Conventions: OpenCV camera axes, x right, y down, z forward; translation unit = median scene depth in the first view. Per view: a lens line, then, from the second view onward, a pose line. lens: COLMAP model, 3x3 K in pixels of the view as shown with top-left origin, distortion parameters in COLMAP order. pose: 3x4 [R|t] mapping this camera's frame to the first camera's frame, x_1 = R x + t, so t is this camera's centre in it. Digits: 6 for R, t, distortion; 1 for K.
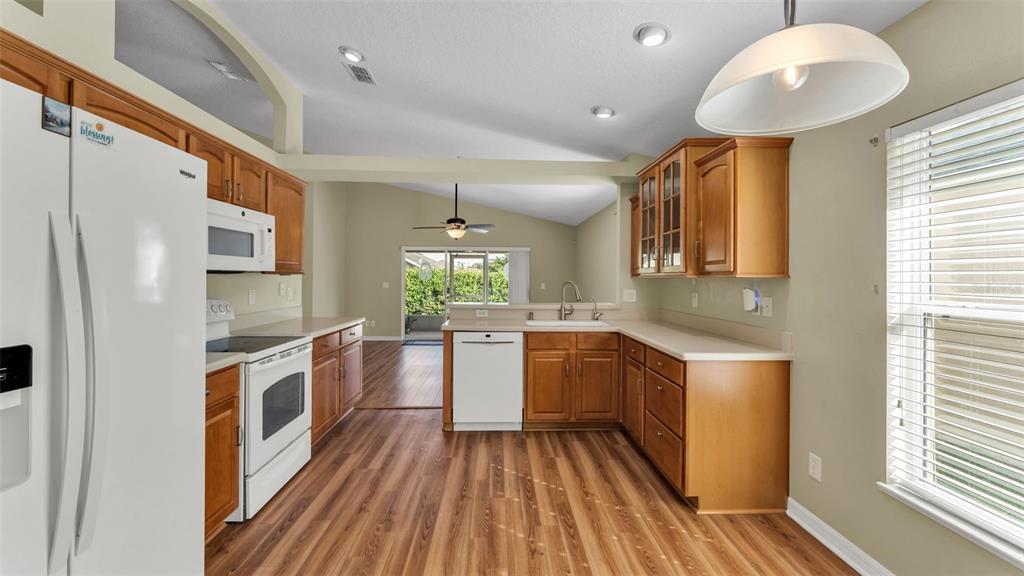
lens RADIAL K [[413.7, 0, 511.7], [0, 413.7, 276.5], [0, 0, 1]] dist [-0.000084, 0.000099]
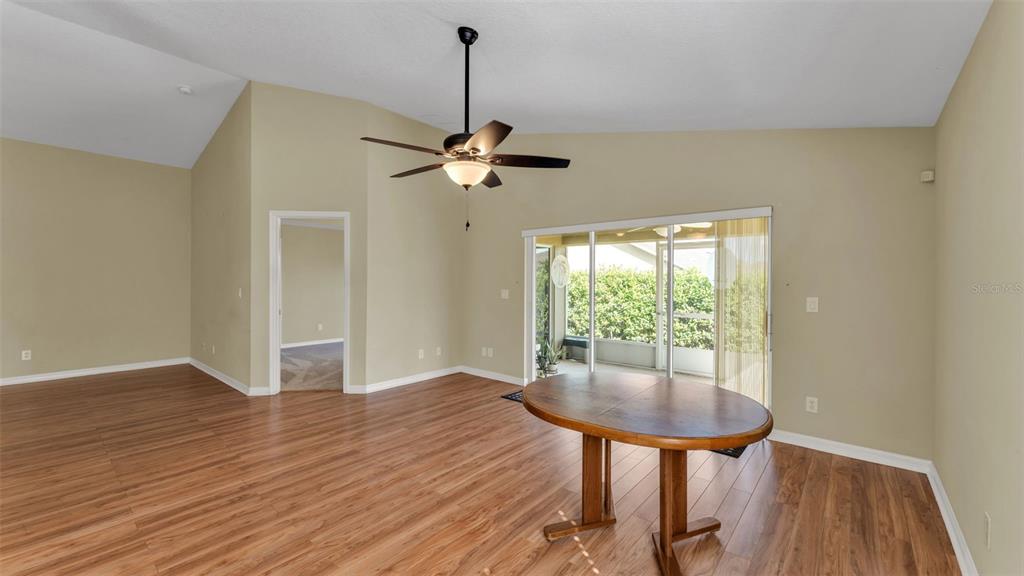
lens RADIAL K [[409.8, 0, 512.4], [0, 409.8, 285.5], [0, 0, 1]] dist [0.000511, 0.000078]
pose [[0.737371, 0.003787, -0.675477, 0.269318], [0.001879, 0.999969, 0.007658, 0.006225], [0.675485, -0.006916, 0.737341, 1.124765]]
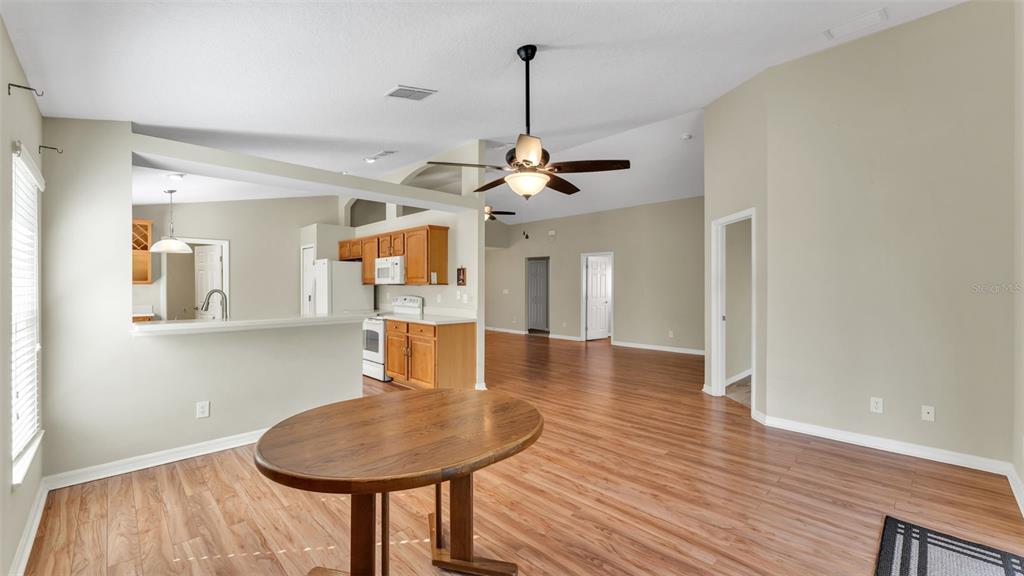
lens RADIAL K [[412.5, 0, 511.4], [0, 412.5, 291.6], [0, 0, 1]] dist [-0.000552, -0.000038]
pose [[-0.741800, 0.002453, -0.670617, 0.258052], [-0.004203, 0.999957, 0.008306, 0.004971], [0.670608, 0.008980, -0.741757, 2.026096]]
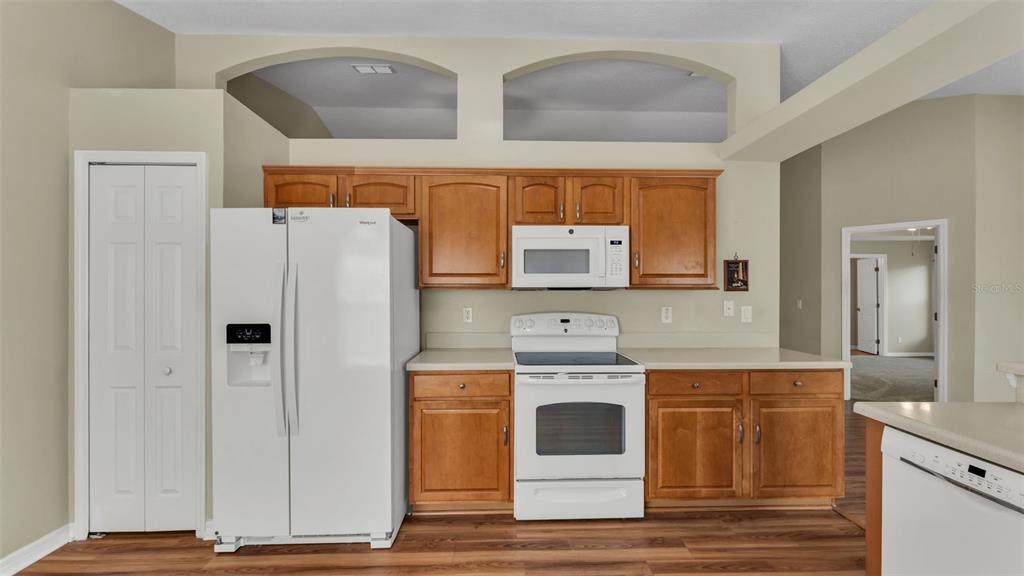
lens RADIAL K [[412.5, 0, 511.4], [0, 412.5, 291.6], [0, 0, 1]] dist [-0.000552, -0.000038]
pose [[-0.010934, -0.006165, -0.999921, 0.234035], [0.001237, 0.999980, -0.006179, 0.001956], [0.999939, -0.001304, -0.010926, 0.536953]]
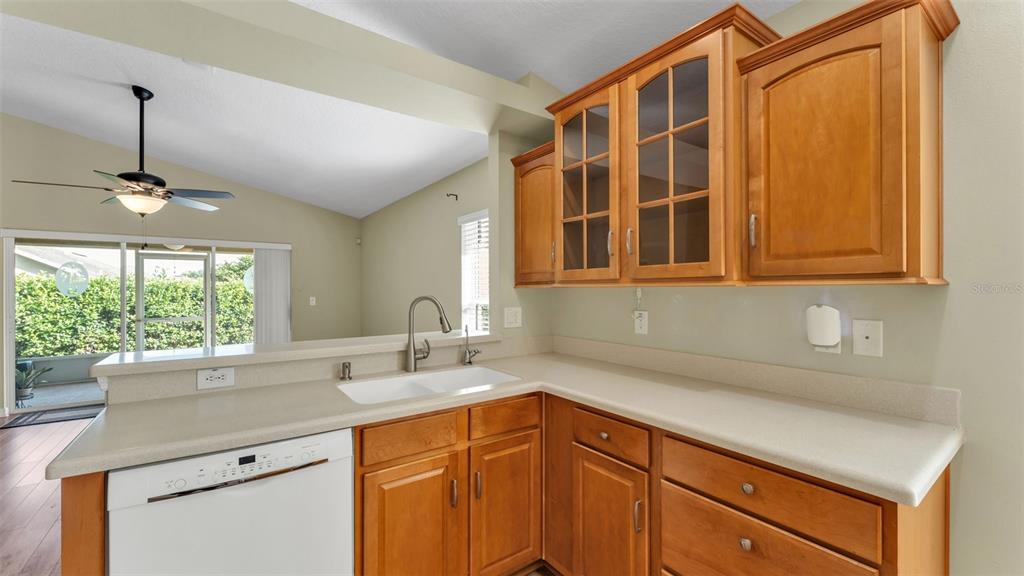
lens RADIAL K [[409.8, 0, 512.4], [0, 409.8, 285.5], [0, 0, 1]] dist [0.000511, 0.000078]
pose [[0.834249, -0.004589, 0.551369, -0.050619], [0.006431, 0.999978, -0.001408, 0.000425], [-0.551350, 0.004720, 0.834260, 0.502844]]
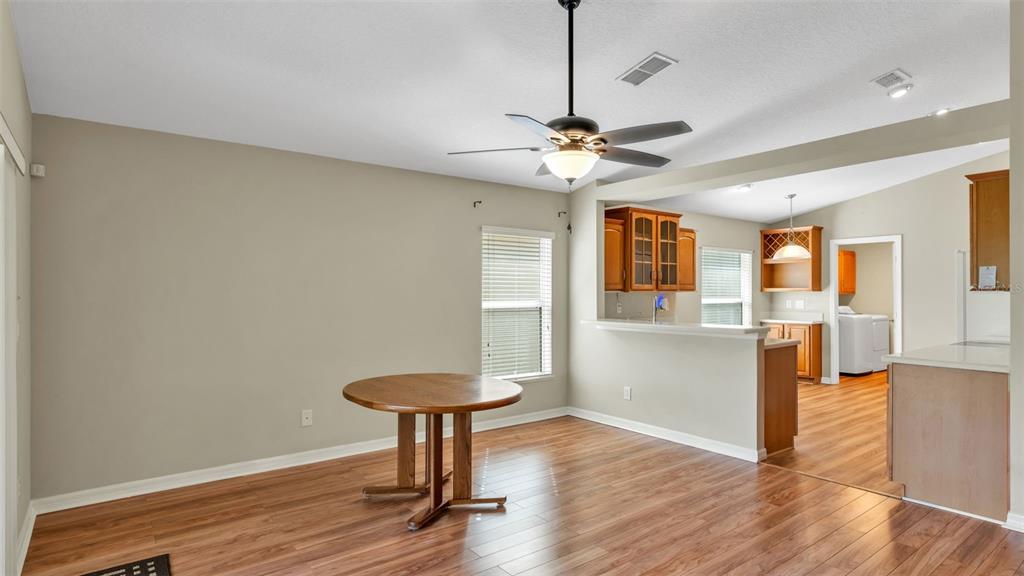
lens RADIAL K [[549.6, 0, 512.0], [0, 549.6, 288.0], [0, 0, 1]] dist [-0.000735, 0.000050]
pose [[-0.574508, -0.000954, 0.818498, -0.748614], [-0.006642, 0.999972, -0.003497, -0.000535], [-0.818472, -0.007446, -0.574498, 2.013862]]
